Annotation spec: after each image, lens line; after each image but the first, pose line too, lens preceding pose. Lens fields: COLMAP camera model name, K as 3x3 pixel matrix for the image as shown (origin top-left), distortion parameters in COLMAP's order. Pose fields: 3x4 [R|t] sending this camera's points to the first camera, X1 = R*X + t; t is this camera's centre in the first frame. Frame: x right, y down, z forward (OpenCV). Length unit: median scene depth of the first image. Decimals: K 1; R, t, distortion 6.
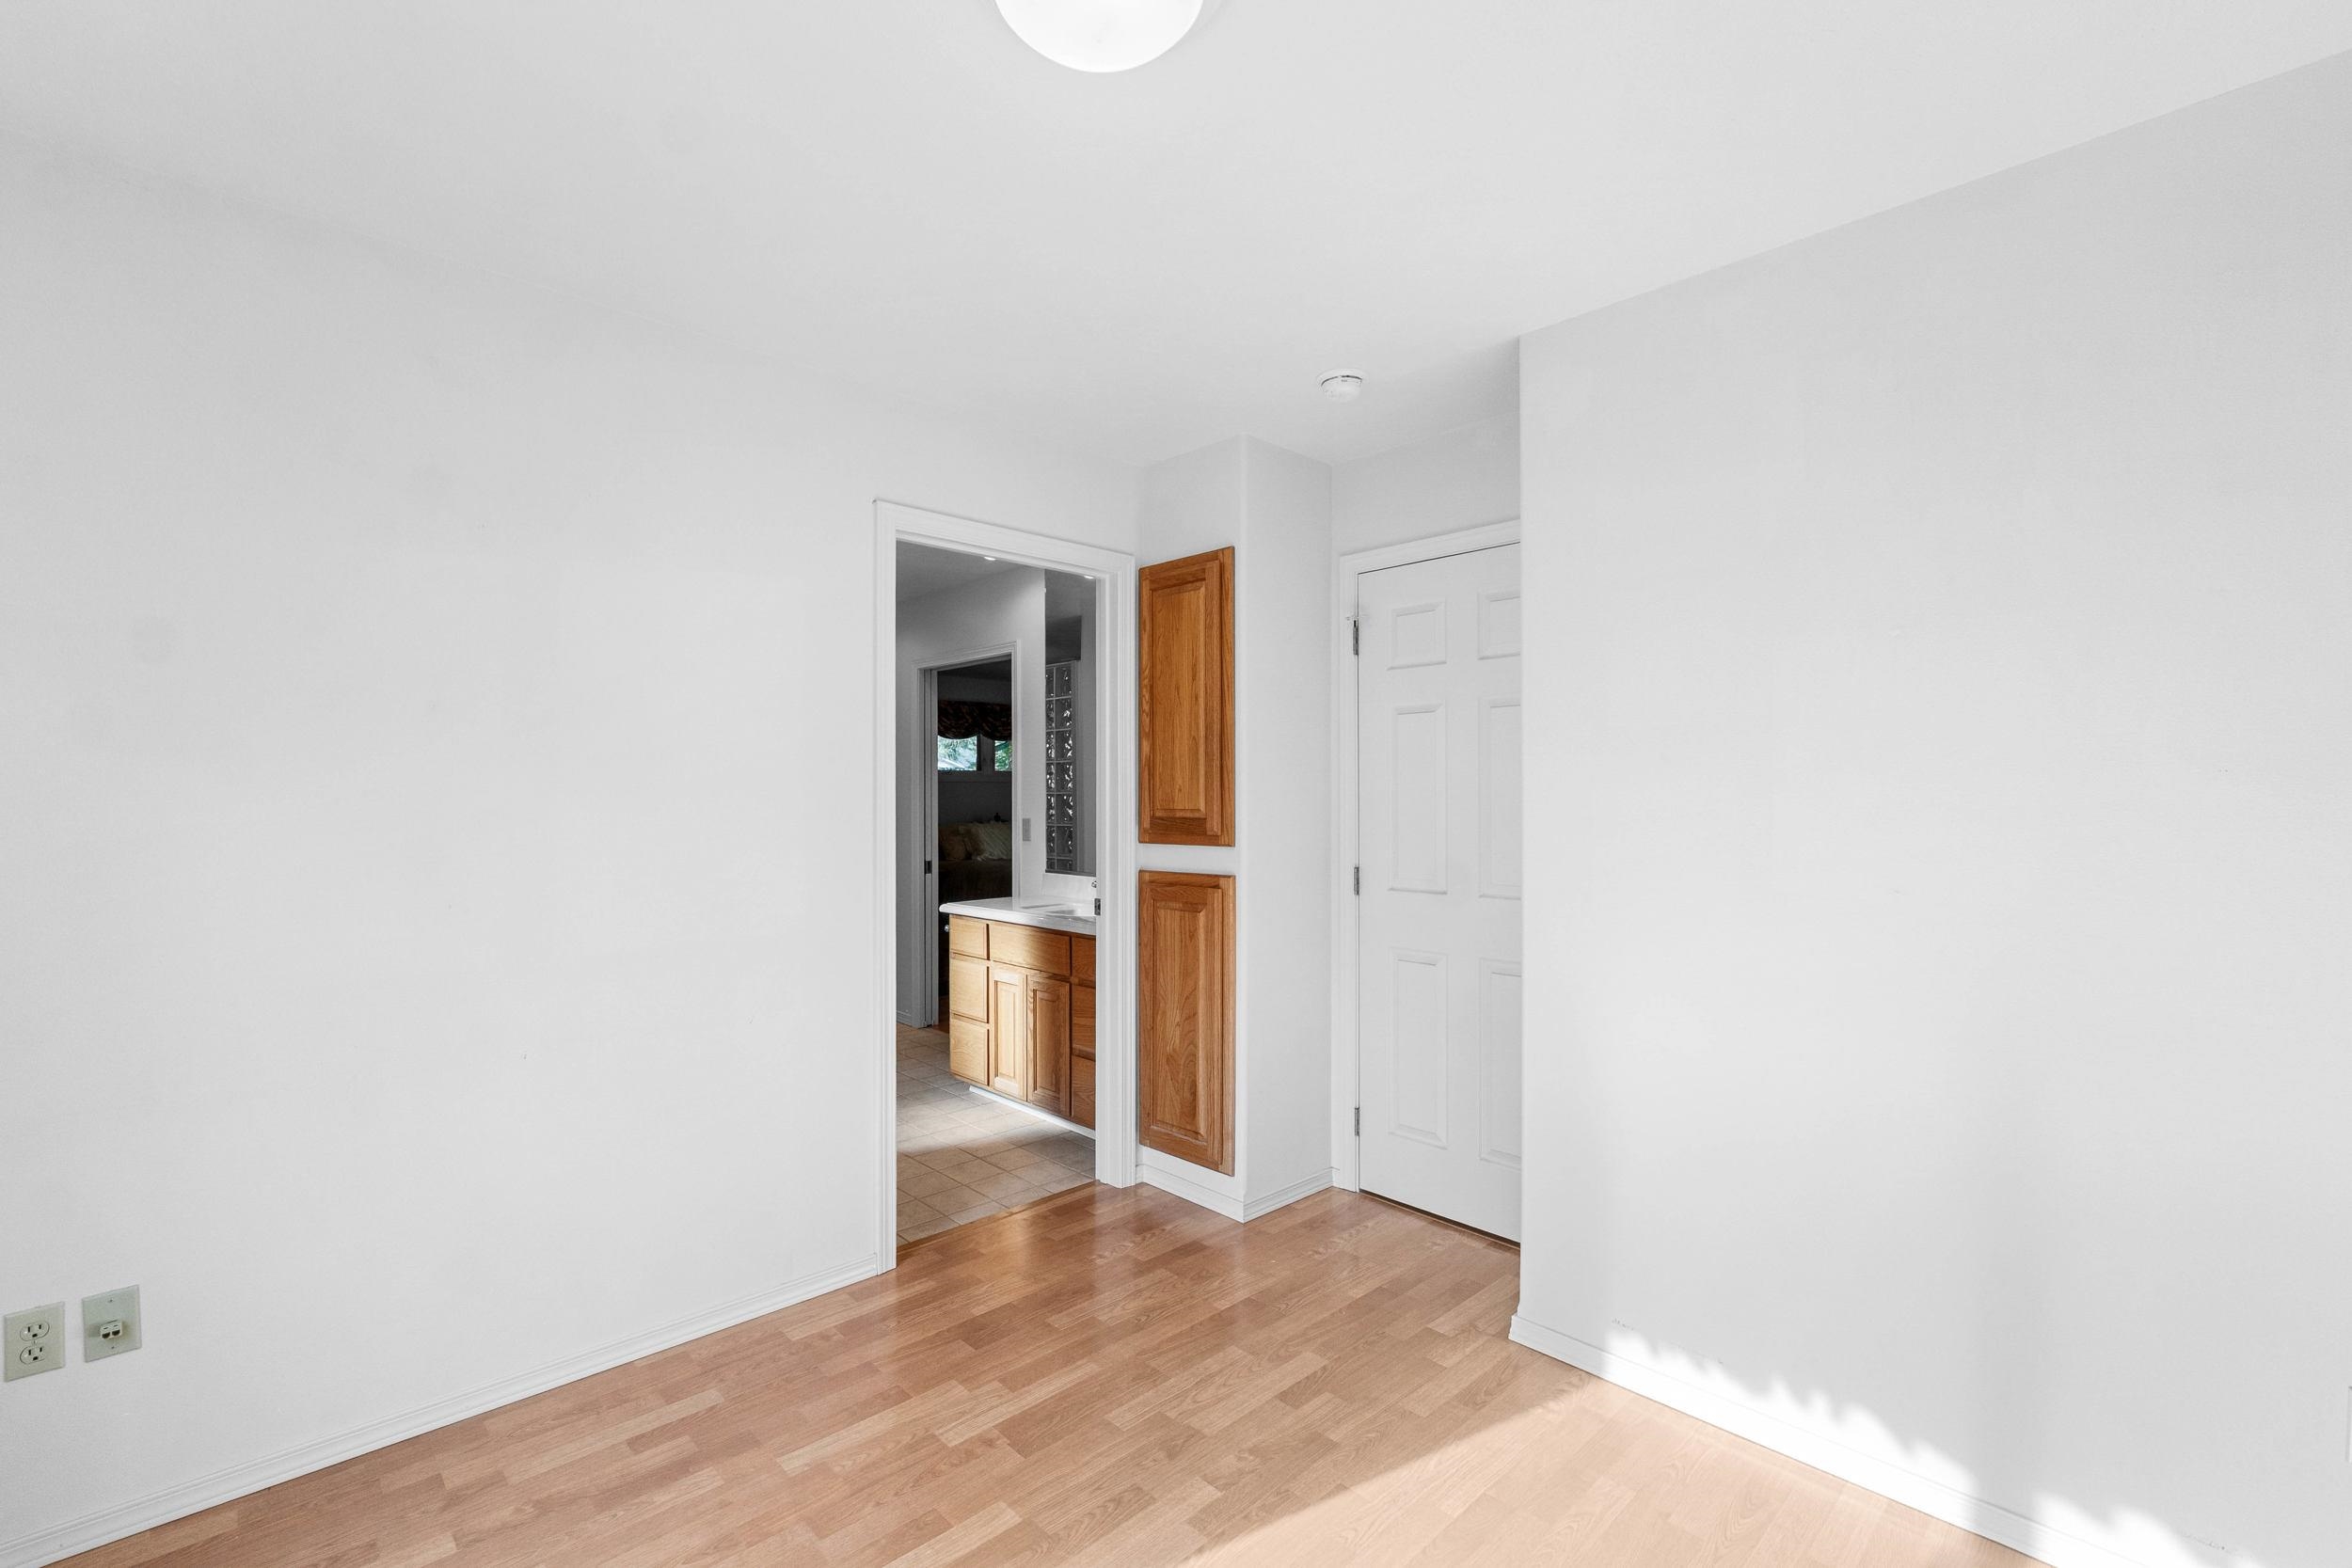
lens RADIAL K [[1003.7, 0, 1174.2], [0, 1003.7, 794.9], [0, 0, 1]] dist [-0.003472, -0.001852]
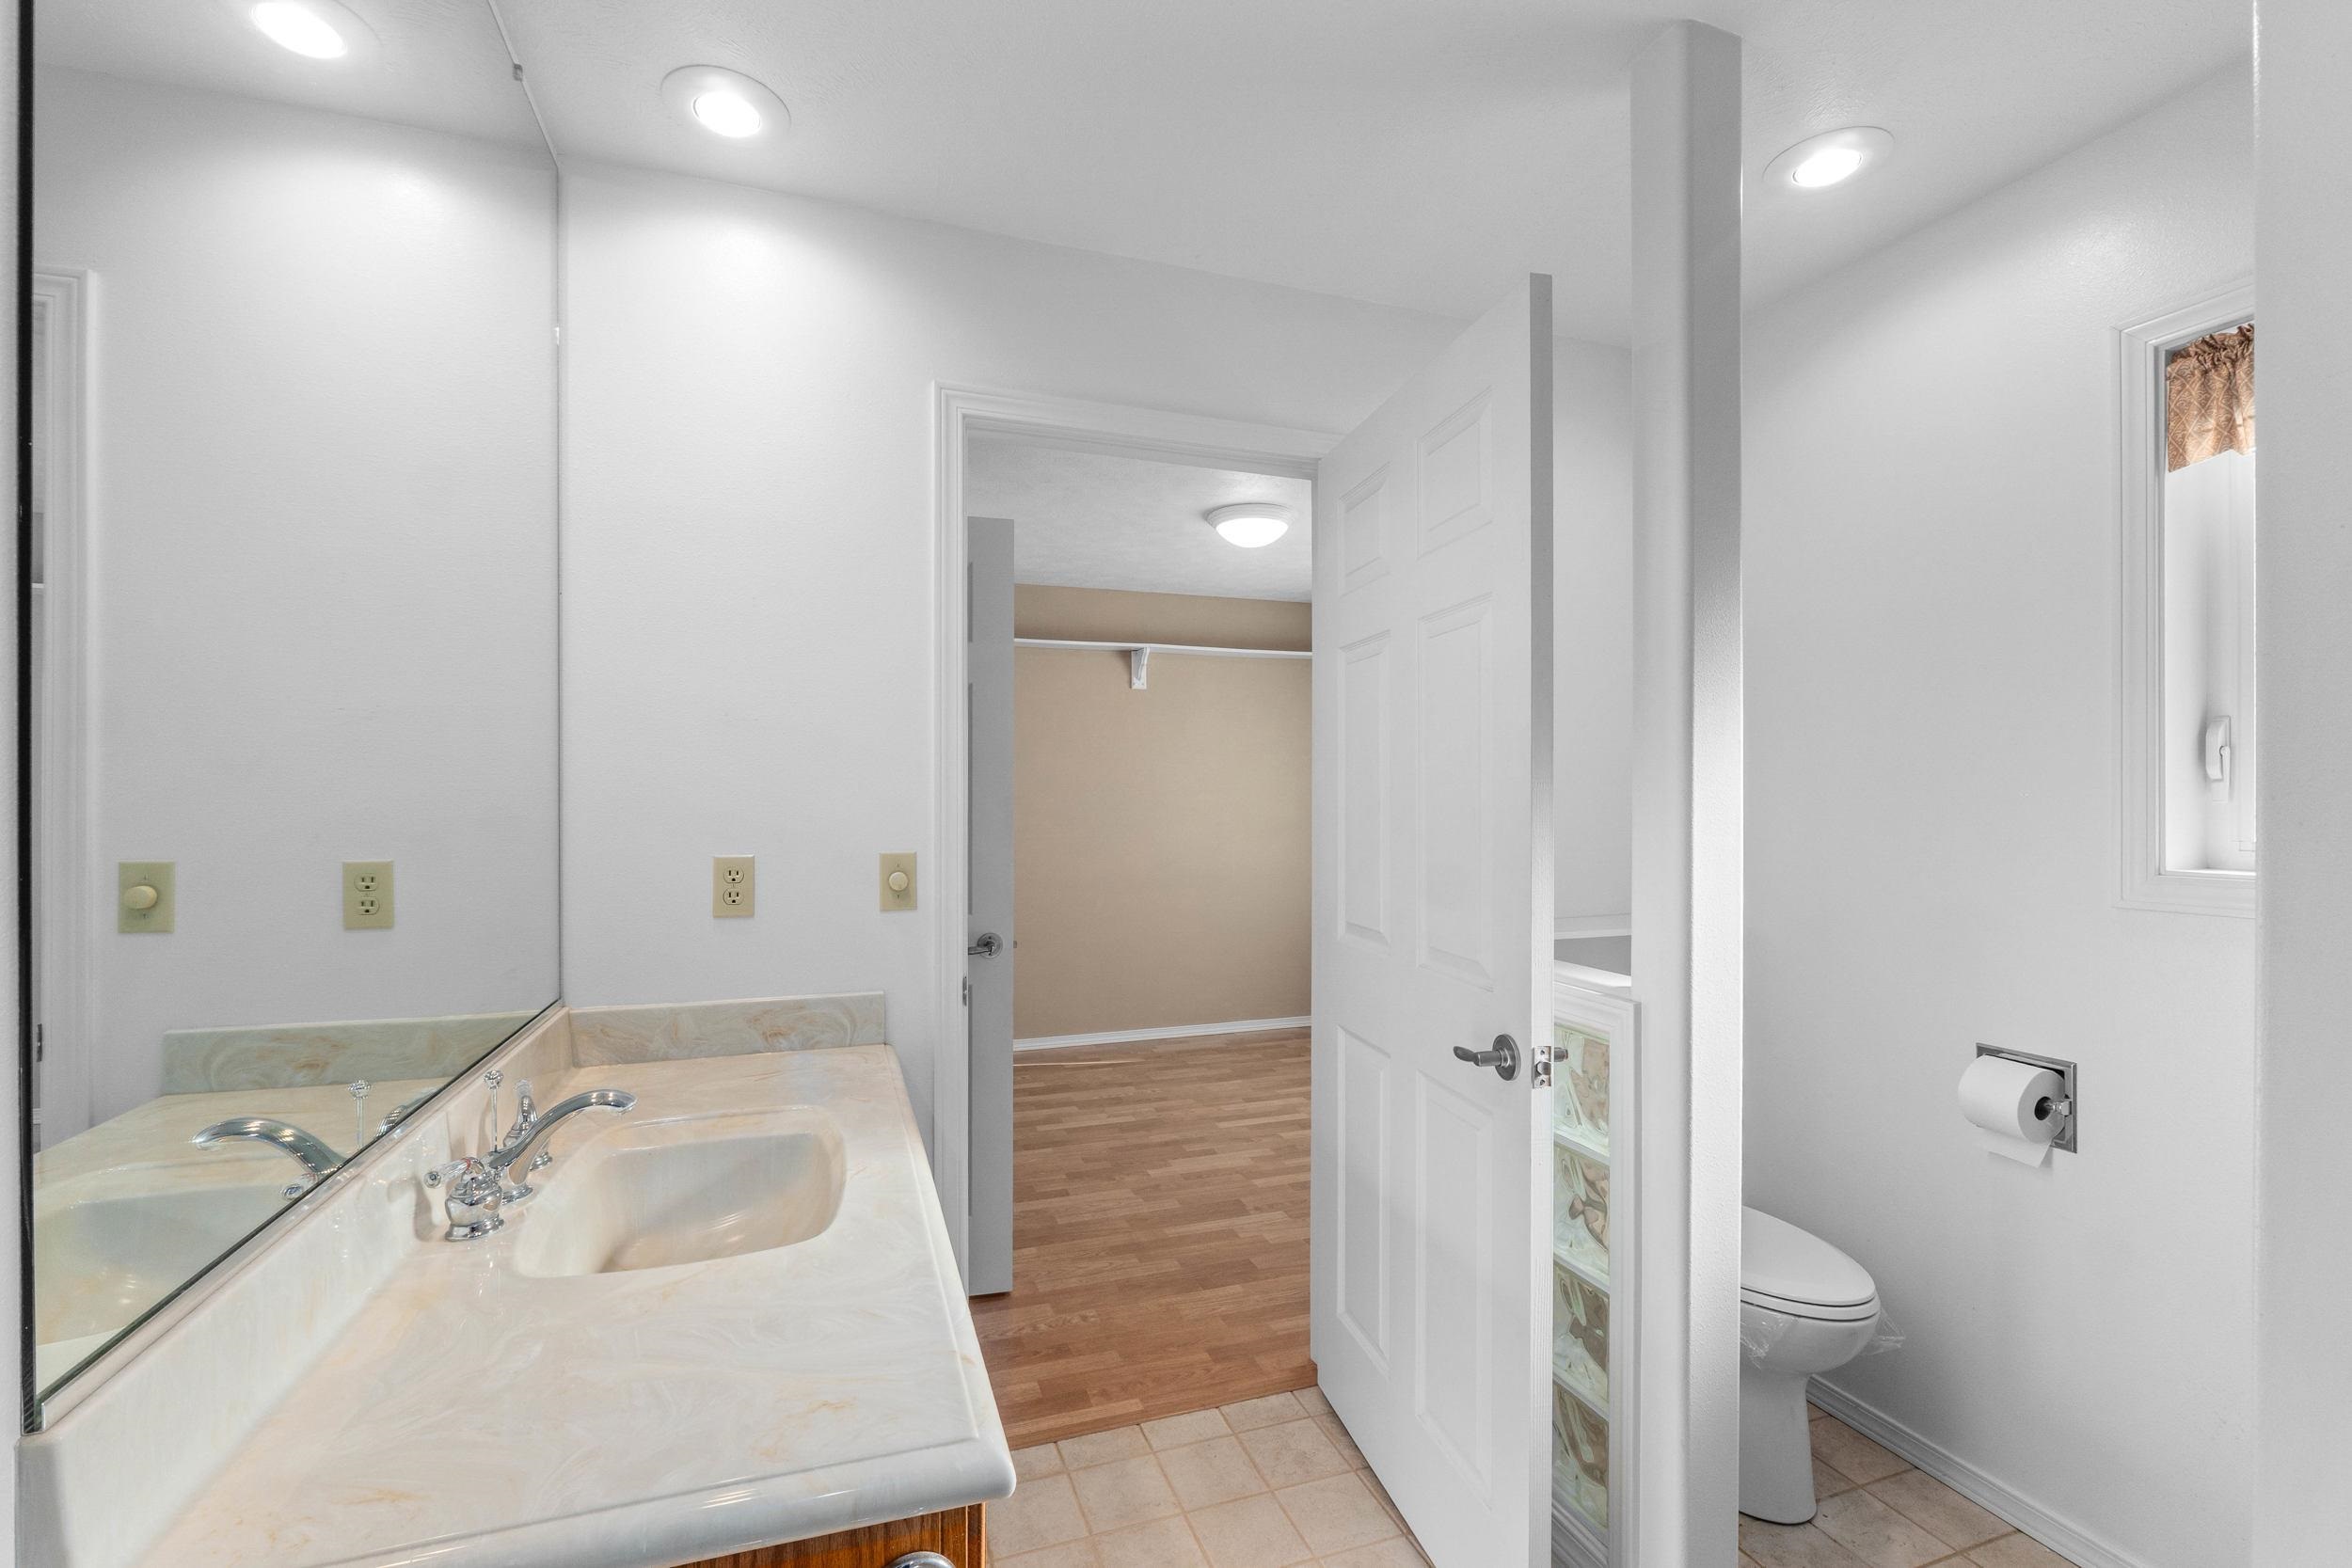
lens RADIAL K [[1003.7, 0, 1176.0], [0, 1003.7, 788.3], [0, 0, 1]] dist [-0.003472, -0.001852]
pose [[-0.911889, 0.013691, 0.410209, -0.674478], [0.012306, 0.999906, -0.006017, 0.001357], [-0.410253, -0.000438, -0.911971, 2.324897]]
